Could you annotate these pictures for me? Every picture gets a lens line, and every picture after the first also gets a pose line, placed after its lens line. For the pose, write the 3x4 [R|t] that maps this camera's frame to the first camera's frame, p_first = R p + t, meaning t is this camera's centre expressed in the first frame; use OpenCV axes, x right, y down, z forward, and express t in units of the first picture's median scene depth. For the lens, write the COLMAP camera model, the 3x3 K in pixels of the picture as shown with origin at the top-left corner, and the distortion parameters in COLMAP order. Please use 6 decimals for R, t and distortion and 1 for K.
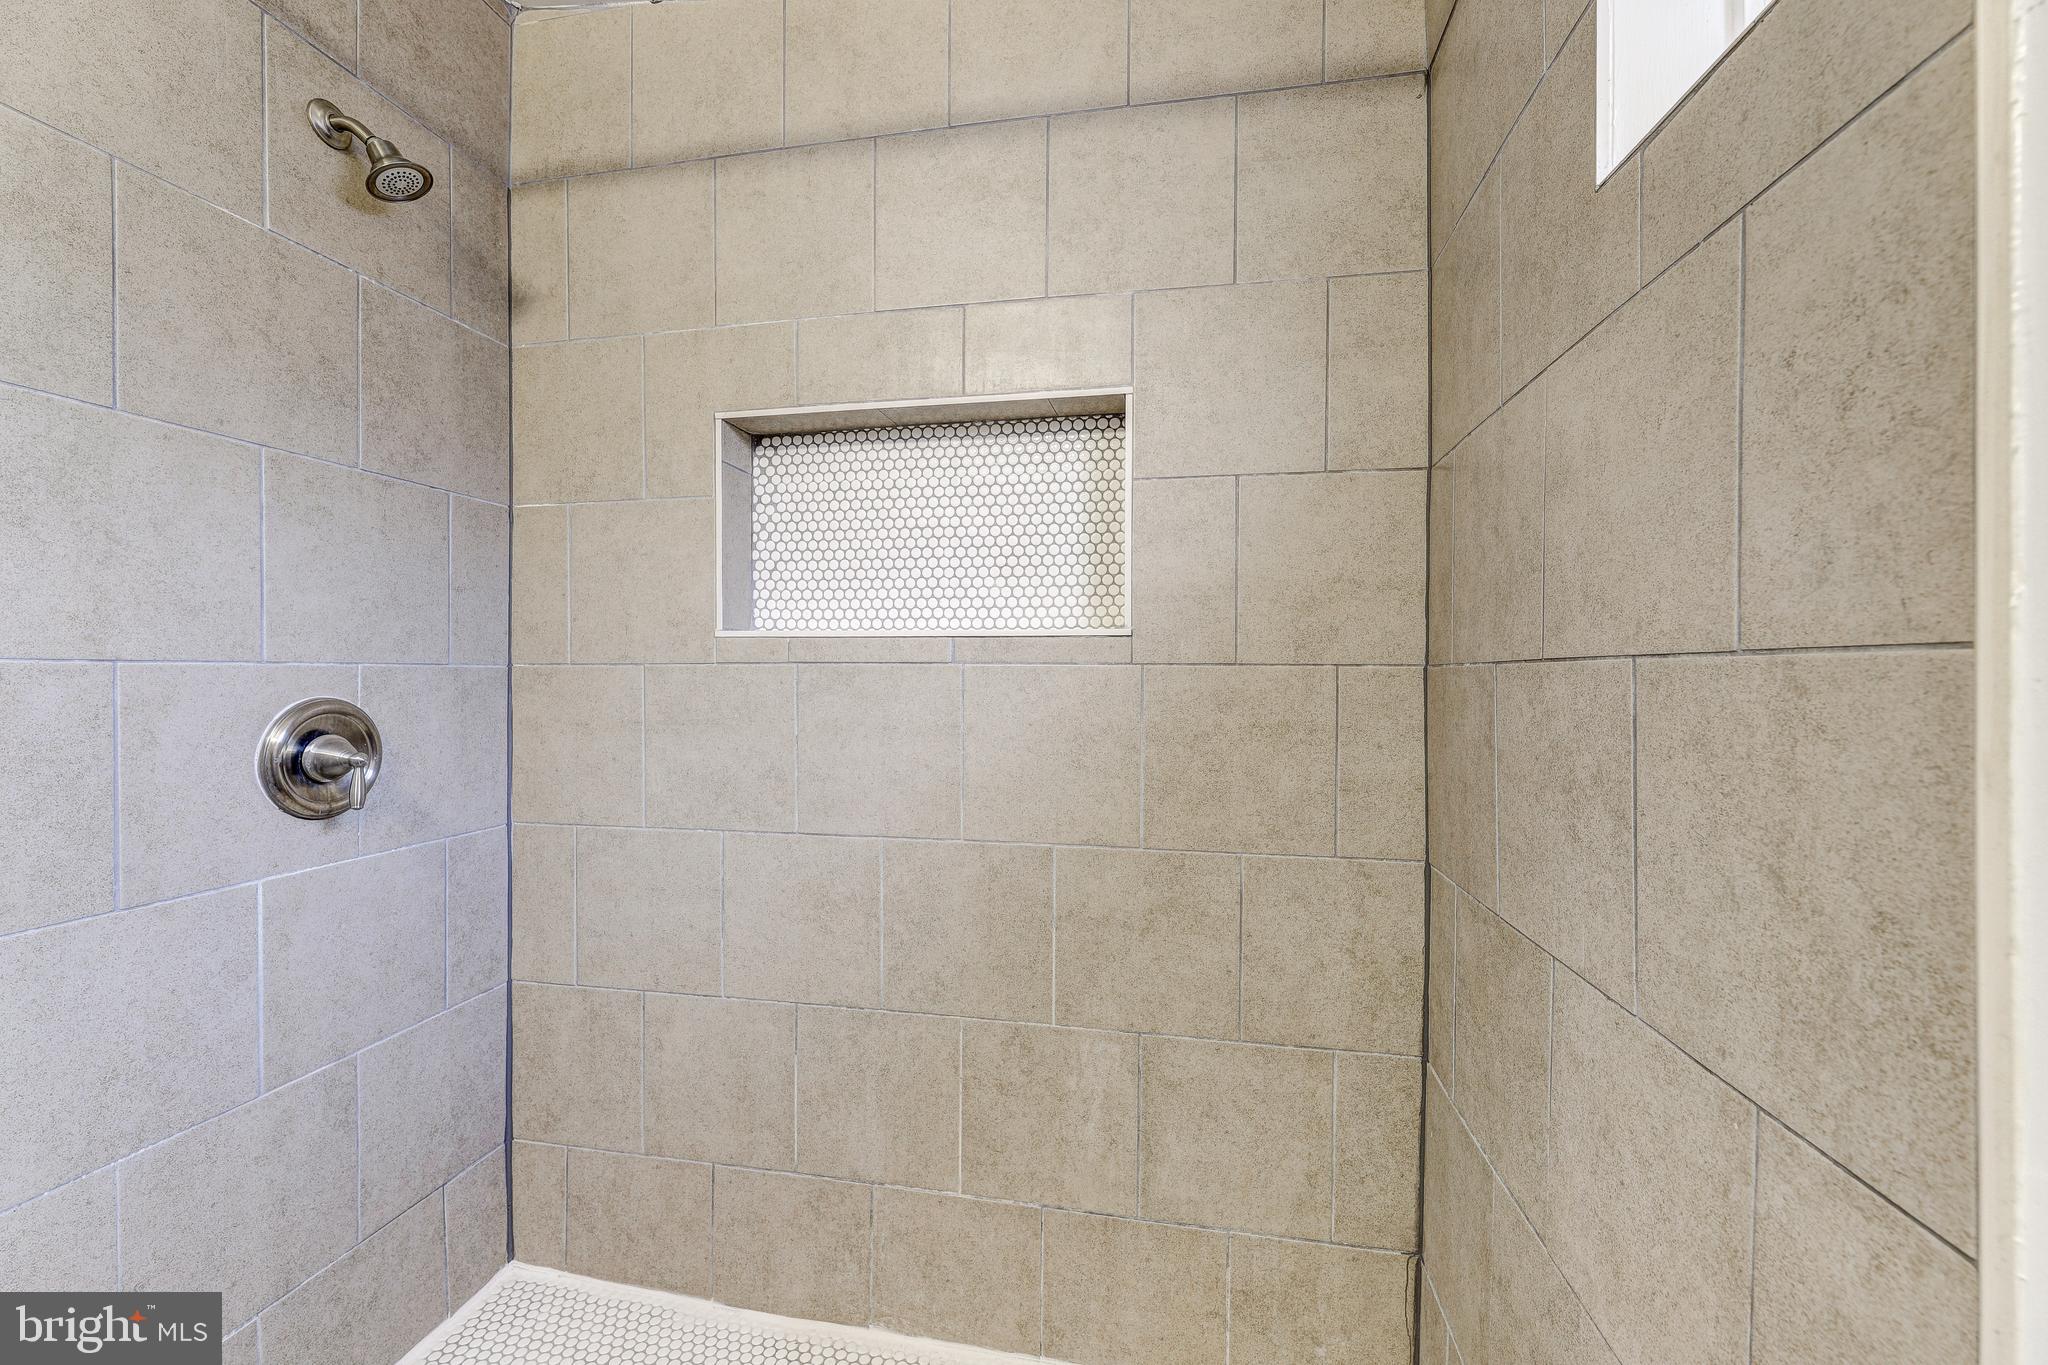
lens RADIAL K [[851.6, 0, 1020.1], [0, 851.6, 680.8], [0, 0, 1]] dist [-0.001454, -0.000229]
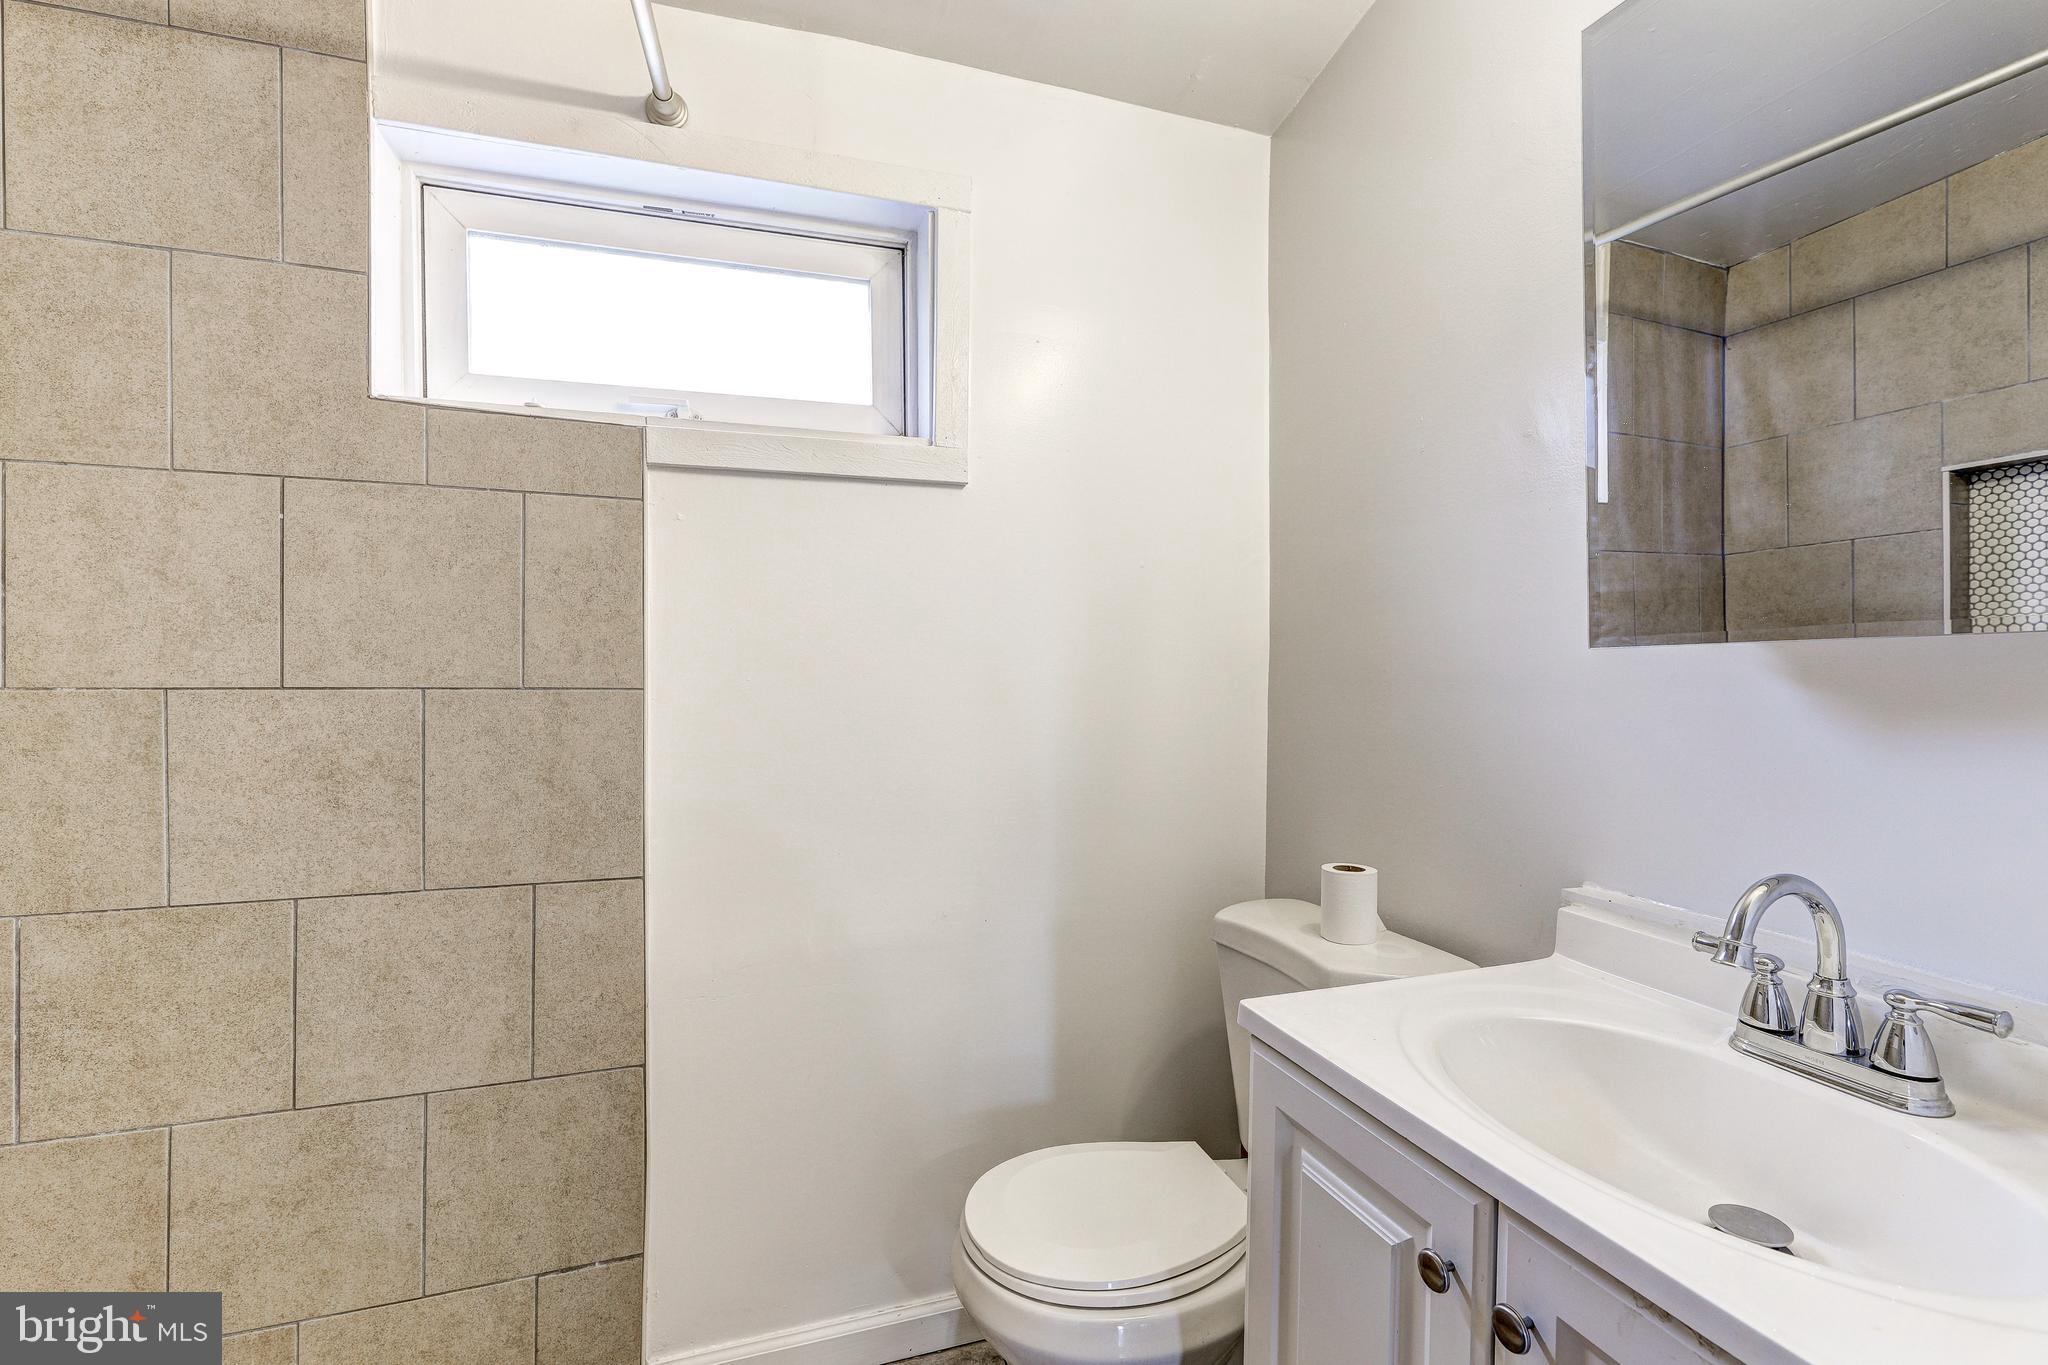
lens RADIAL K [[900.6, 0, 1023.0], [0, 900.6, 683.4], [0, 0, 1]] dist [-0.000059, -0.000006]
pose [[-0.480779, -0.002394, 0.876838, -2.093730], [0.003428, 0.999983, 0.004610, -0.059420], [-0.876835, 0.005223, -0.480763, 1.094494]]
